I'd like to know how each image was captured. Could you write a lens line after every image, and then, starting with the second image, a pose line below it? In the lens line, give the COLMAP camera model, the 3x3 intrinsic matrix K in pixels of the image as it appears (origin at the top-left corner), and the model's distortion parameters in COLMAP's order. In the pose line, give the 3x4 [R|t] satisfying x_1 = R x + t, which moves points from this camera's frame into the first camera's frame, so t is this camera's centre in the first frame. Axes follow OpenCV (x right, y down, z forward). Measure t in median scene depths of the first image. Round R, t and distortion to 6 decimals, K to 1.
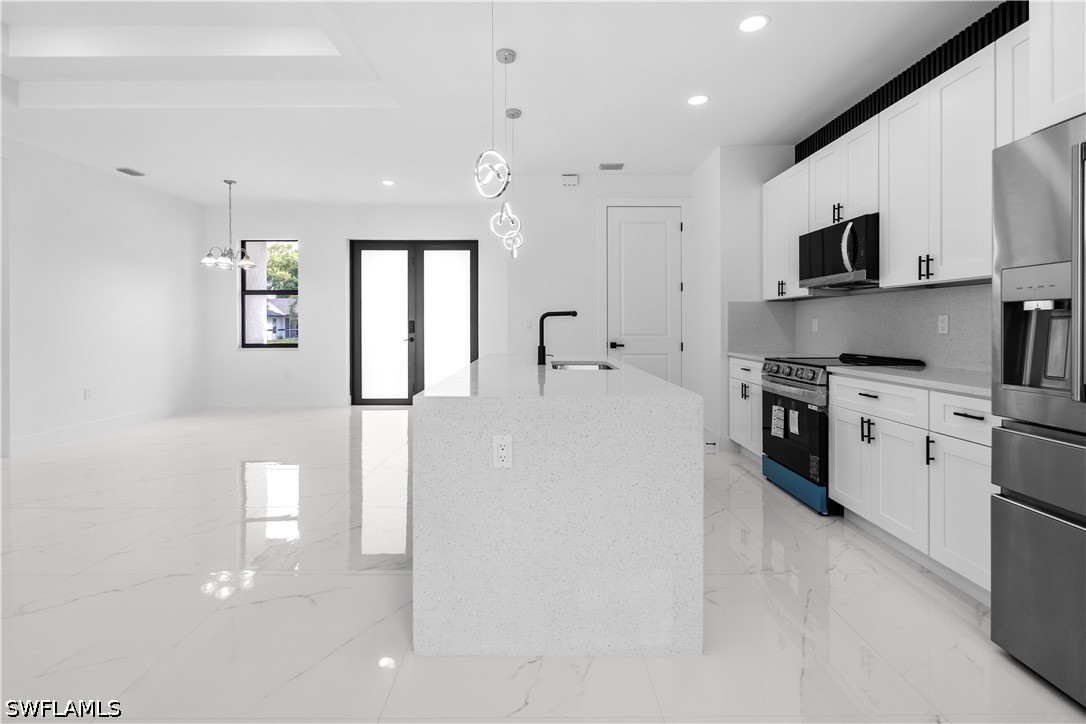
lens RADIAL K [[498.3, 0, 548.2], [0, 498.3, 325.6], [0, 0, 1]] dist [-0.000869, -0.000313]
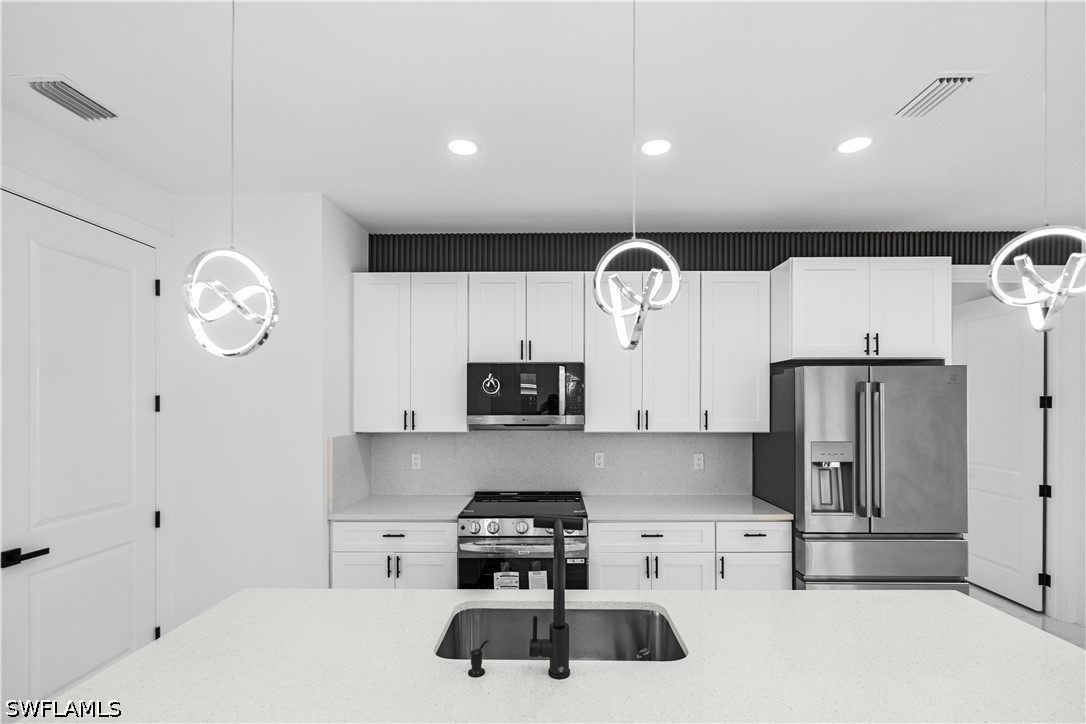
lens RADIAL K [[502.2, 0, 548.4], [0, 502.2, 398.6], [0, 0, 1]] dist [0.000232, 0.000197]
pose [[0.030206, 0.006679, 0.999521, -0.289498], [0.002268, 0.999975, -0.006750, -0.093771], [-0.999541, 0.002471, 0.030190, 0.693672]]
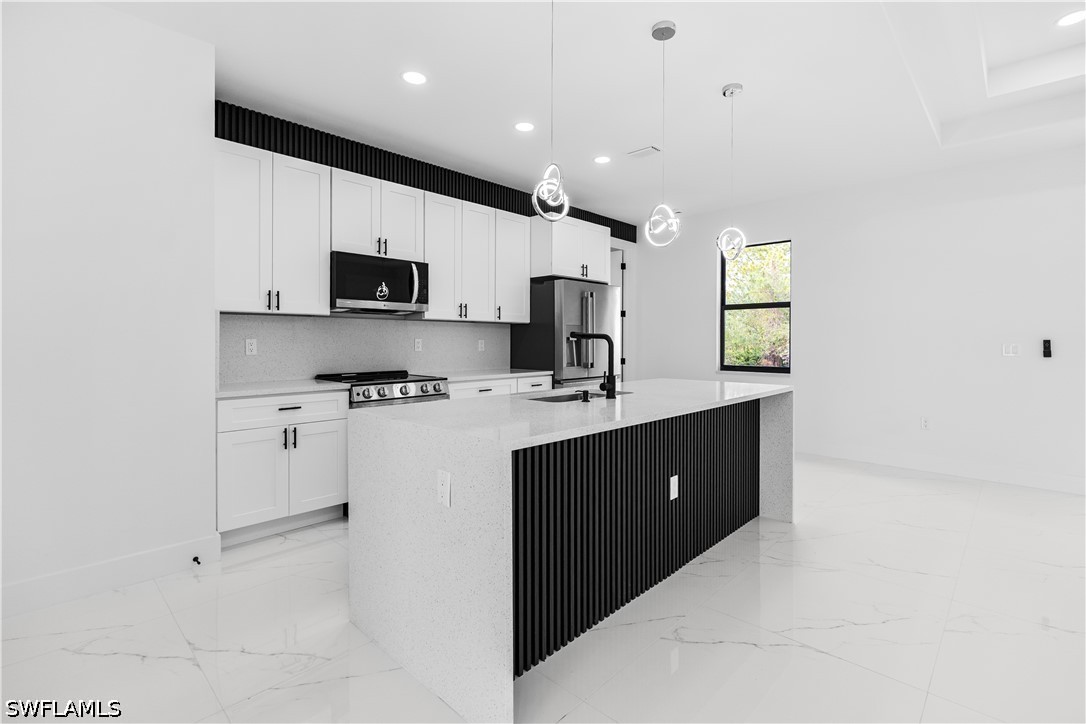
lens RADIAL K [[492.9, 0, 554.7], [0, 492.9, 338.9], [0, 0, 1]] dist [-0.001522, -0.000434]
pose [[-0.720142, 0.000395, 0.693827, -0.351887], [-0.001356, 0.999997, -0.001977, -0.011878], [-0.693826, -0.002365, -0.720139, 1.144196]]
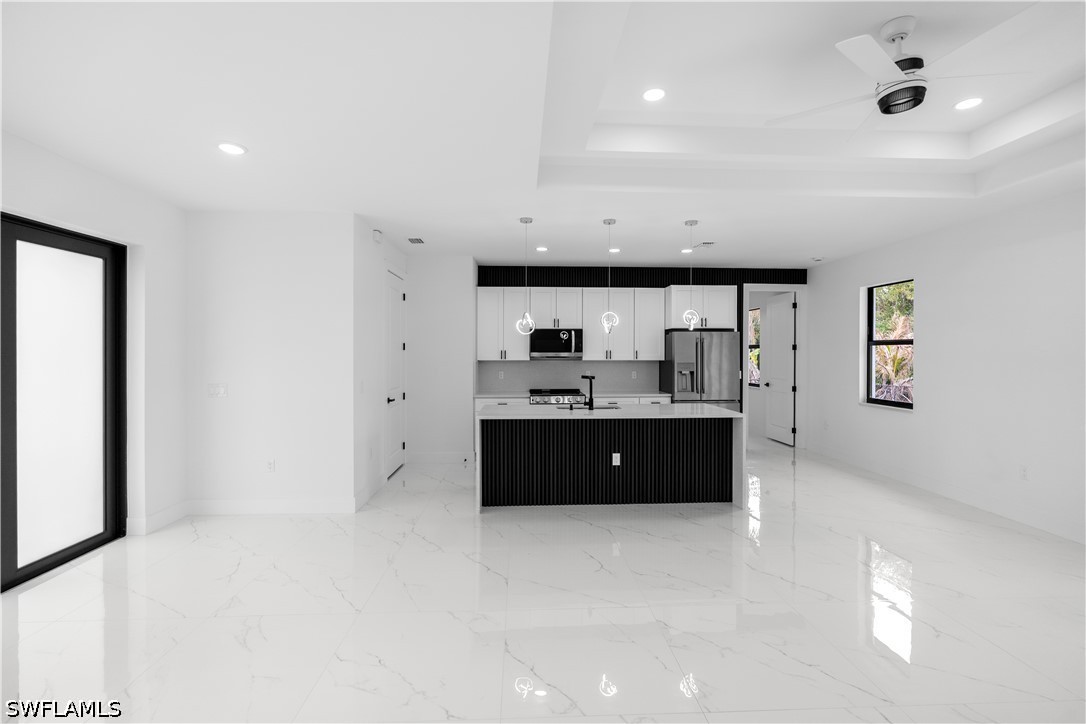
lens RADIAL K [[478.8, 0, 544.3], [0, 478.8, 352.5], [0, 0, 1]] dist [-0.000533, -0.000036]
pose [[-0.035069, -0.000708, 0.999385, -1.089246], [0.001715, 0.999998, 0.000769, -0.076492], [-0.999383, 0.001741, -0.035068, 0.839401]]
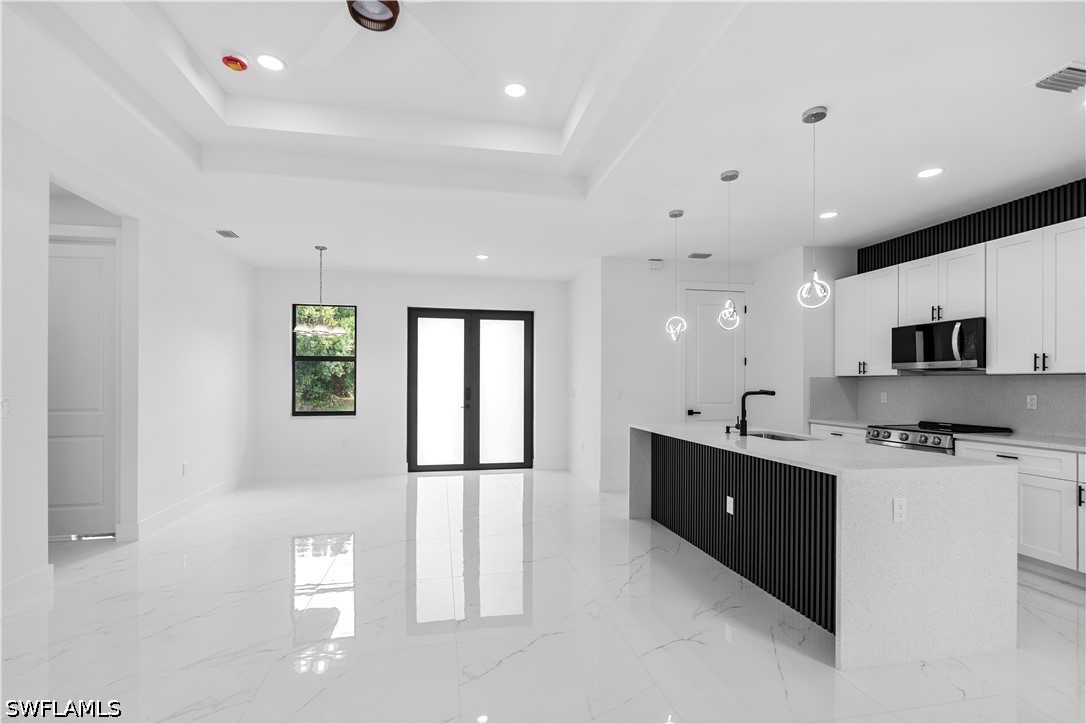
lens RADIAL K [[495.3, 0, 545.5], [0, 495.3, 383.2], [0, 0, 1]] dist [0.000600, 0.000233]
pose [[0.981637, 0.003158, 0.190732, -0.486237], [-0.003325, 0.999994, 0.000554, -0.031808], [-0.190730, -0.001178, 0.981642, -0.045030]]
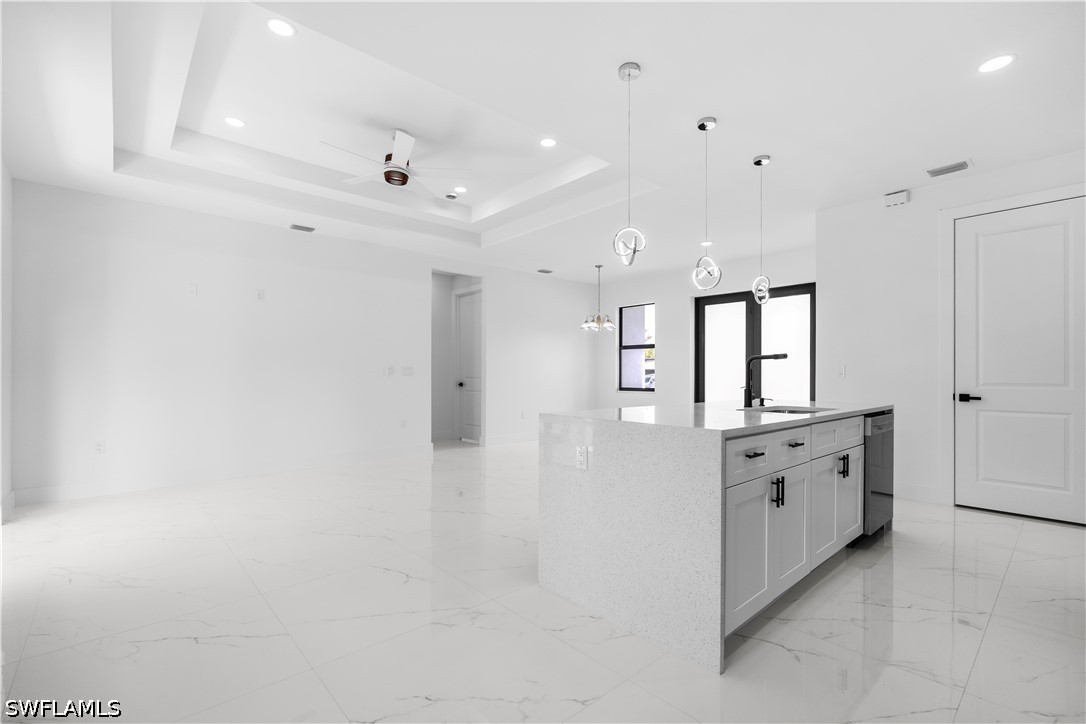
lens RADIAL K [[489.4, 0, 543.3], [0, 489.4, 376.1], [0, 0, 1]] dist [0.001217, 0.000361]
pose [[0.660479, 0.004698, -0.750830, 0.322805], [-0.006091, 0.999981, 0.000899, 0.011349], [0.750820, 0.003980, 0.660495, 0.012986]]
